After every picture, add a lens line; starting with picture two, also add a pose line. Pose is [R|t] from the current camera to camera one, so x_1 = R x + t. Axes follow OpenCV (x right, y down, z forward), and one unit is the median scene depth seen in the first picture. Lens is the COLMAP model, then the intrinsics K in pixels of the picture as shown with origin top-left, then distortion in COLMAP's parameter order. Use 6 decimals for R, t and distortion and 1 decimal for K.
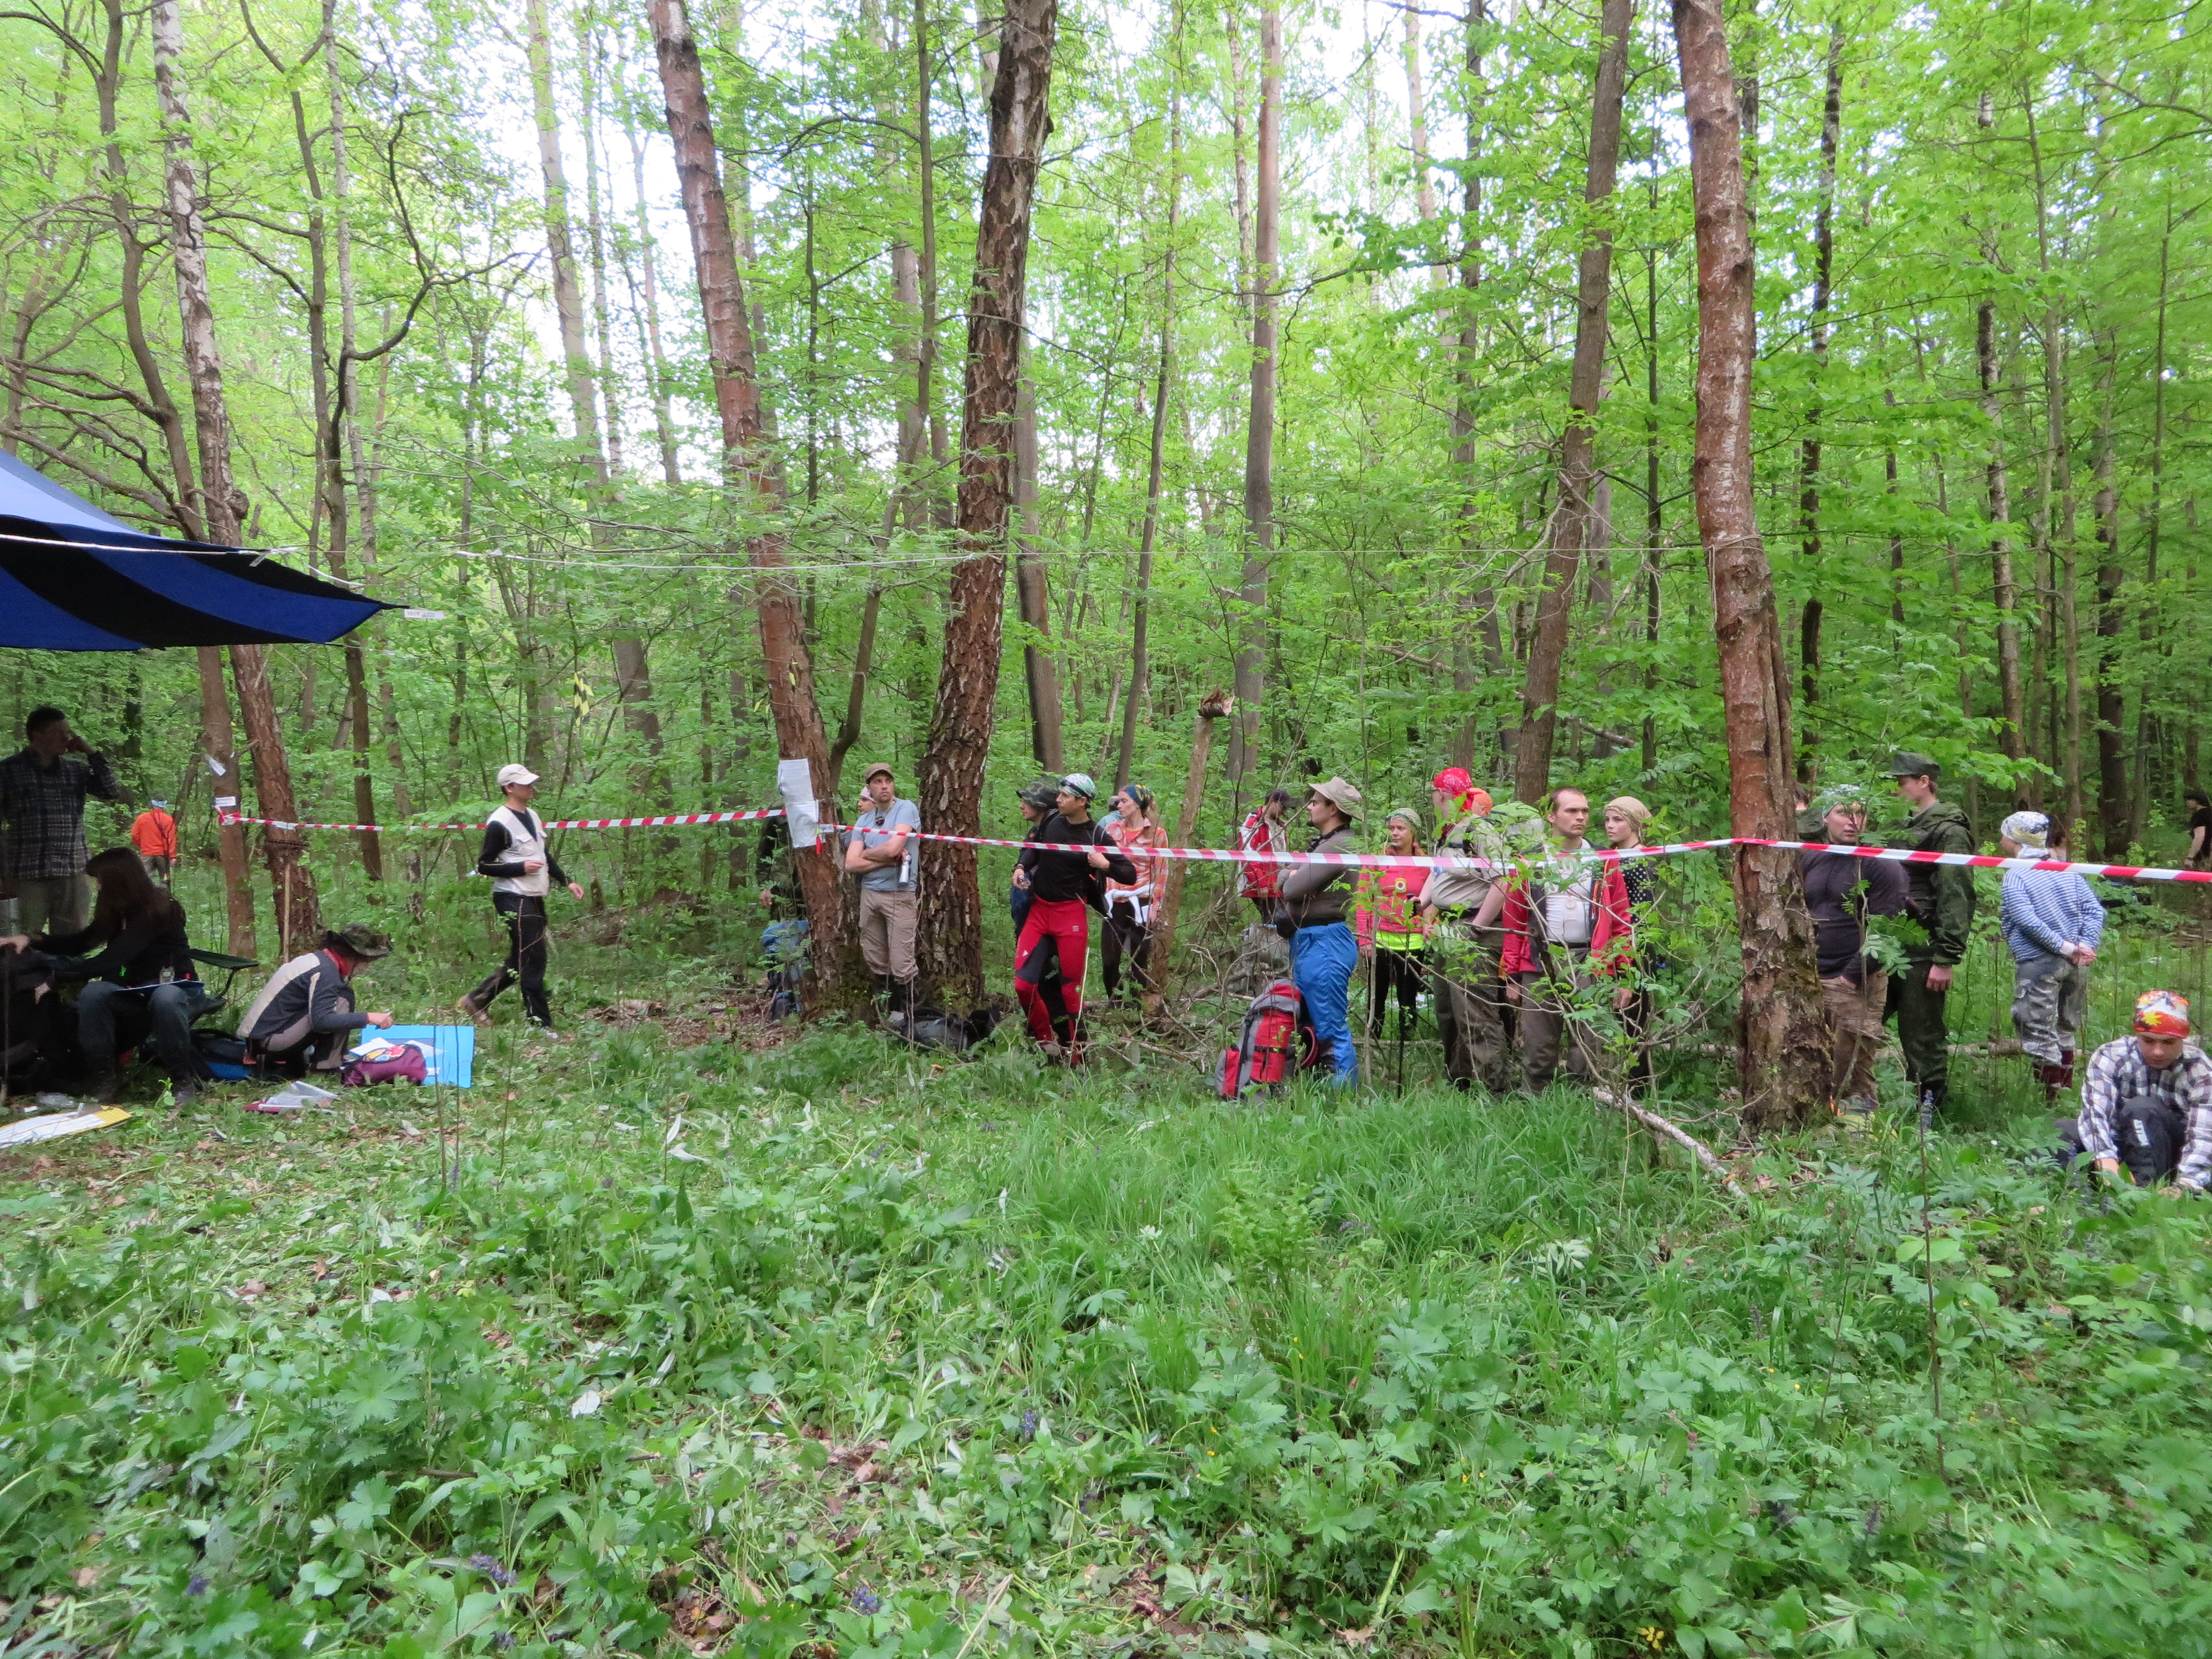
lens RADIAL K [[1685.4, 0, 1106.0], [0, 1685.4, 829.5], [0, 0, 1]] dist [-0.009553, 0.016303]
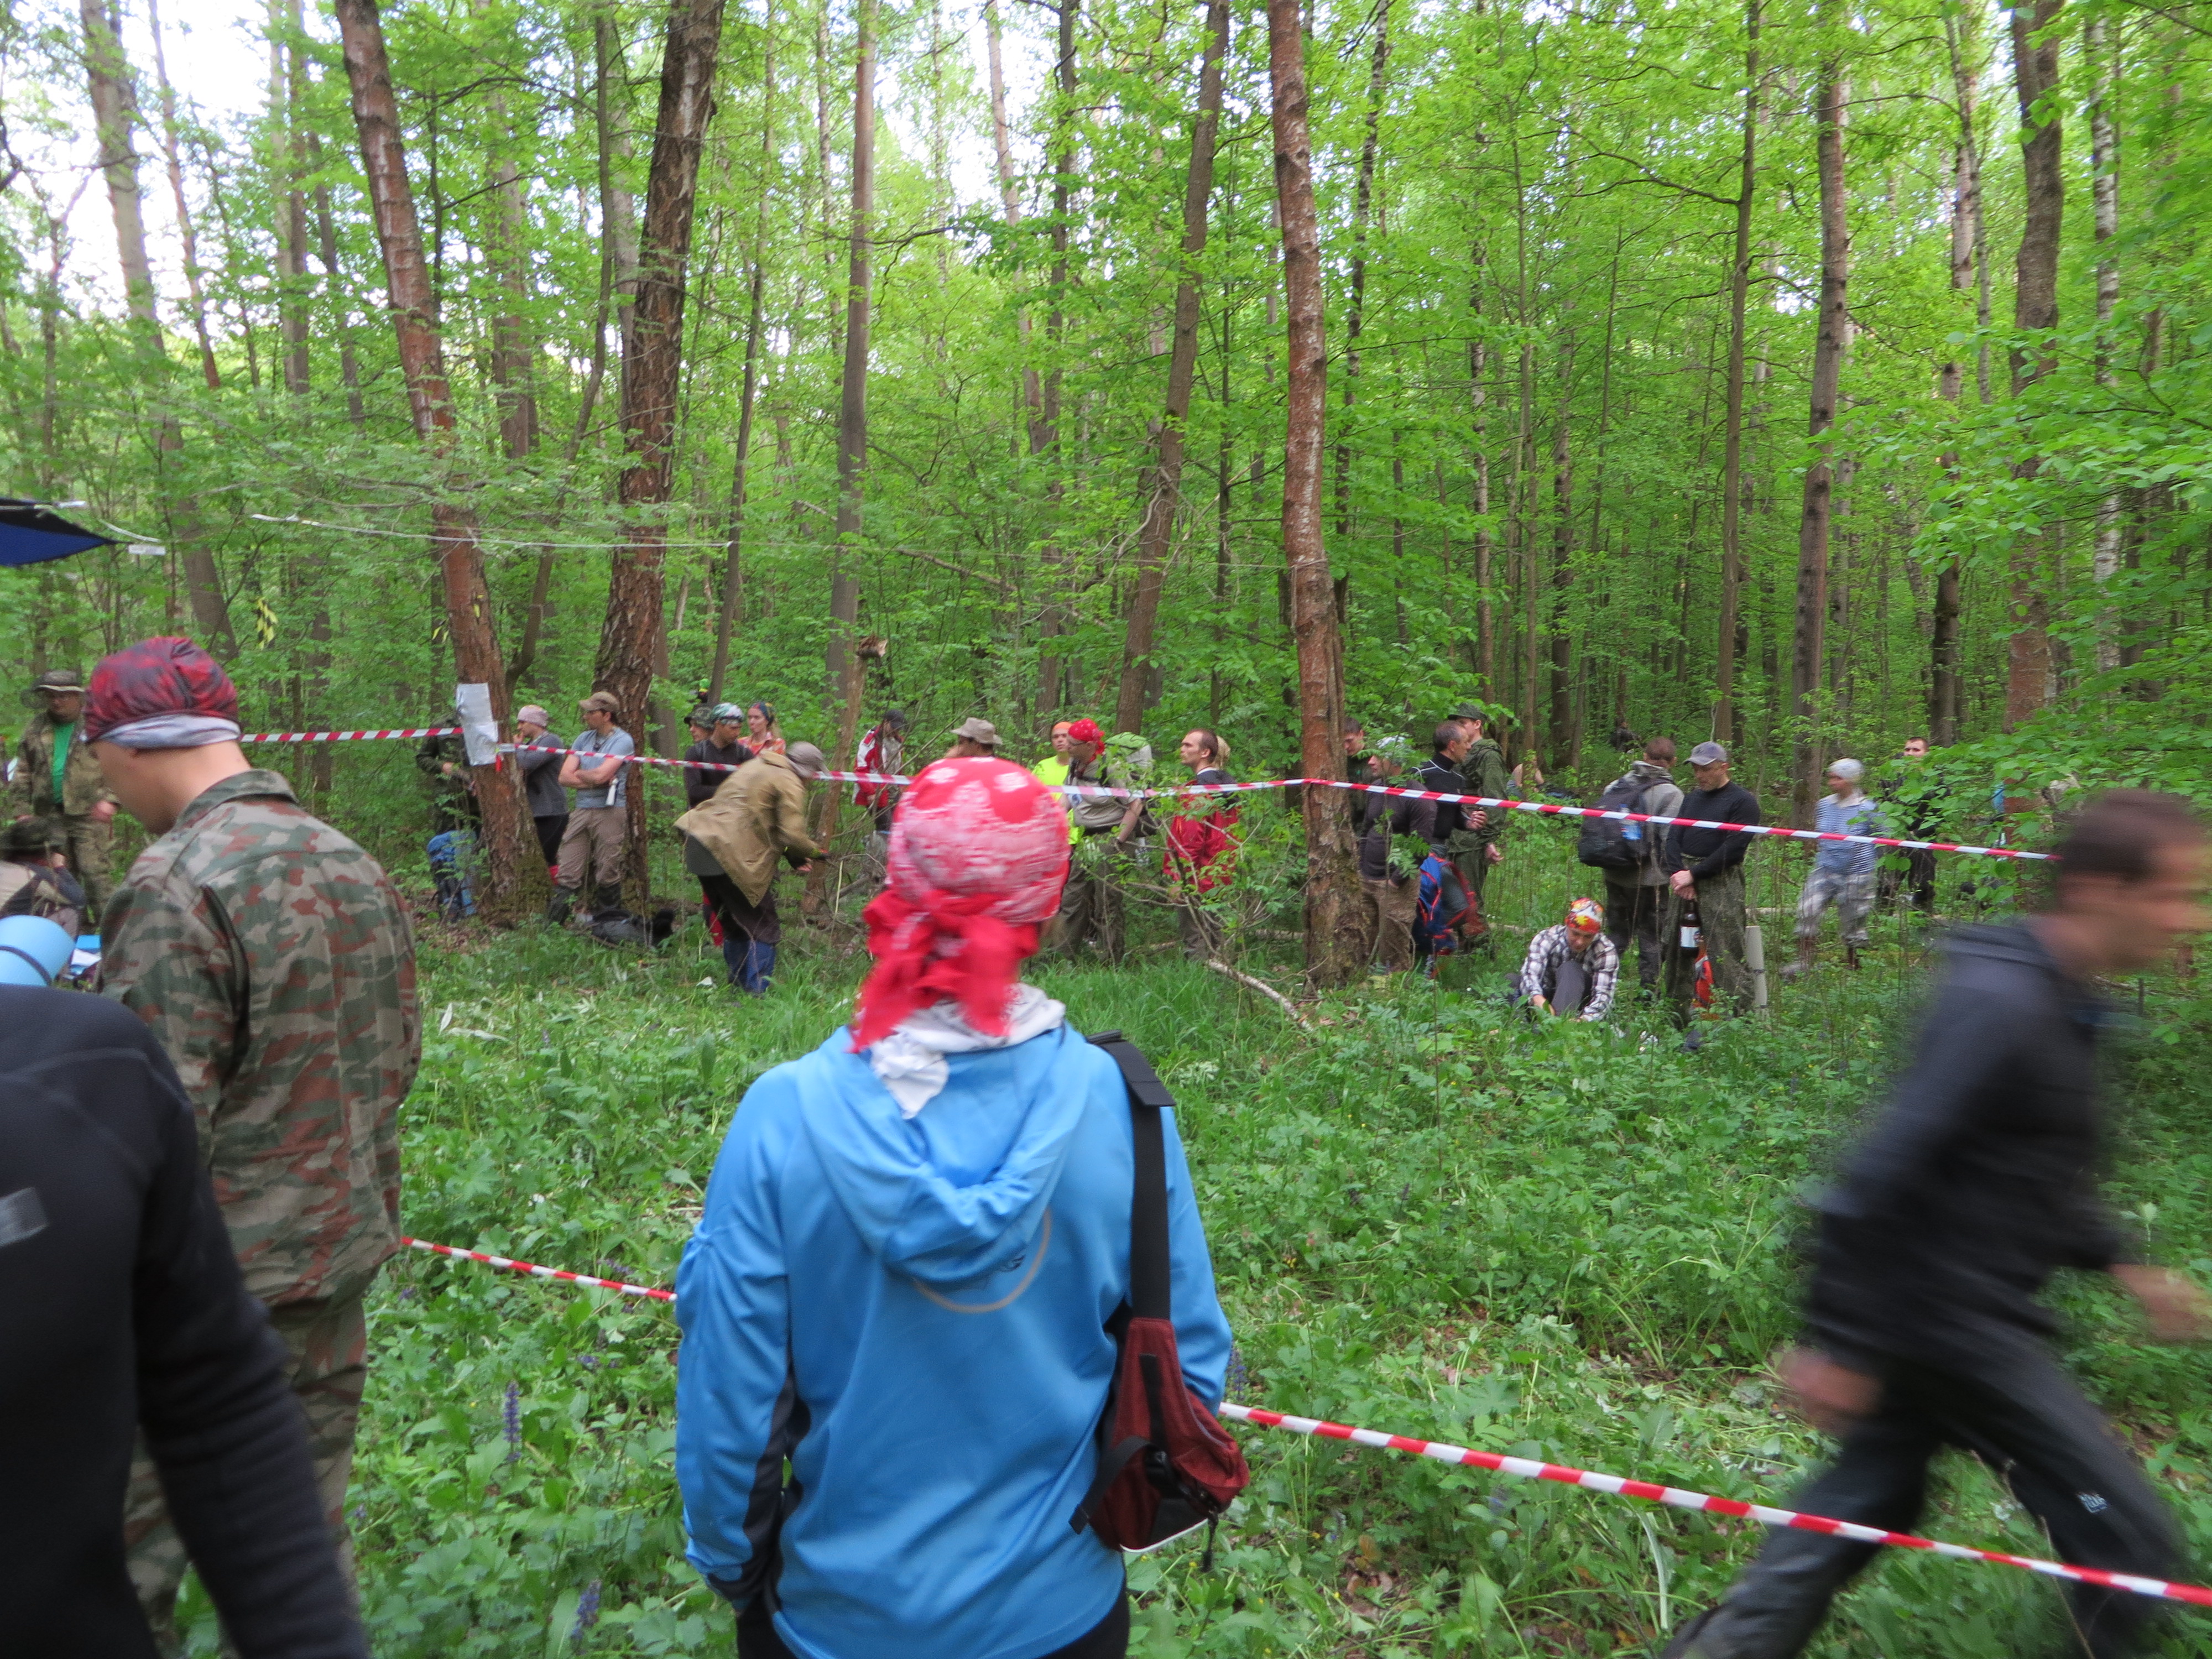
lens RADIAL K [[1710.8, 0, 1106.0], [0, 1710.8, 829.5], [0, 0, 1]] dist [0.017777, 0.003807]
pose [[0.961369, -0.001616, 0.275259, -0.110621], [-0.015348, 0.998112, 0.059464, -0.022355], [-0.274835, -0.061391, 0.959529, -0.199085]]
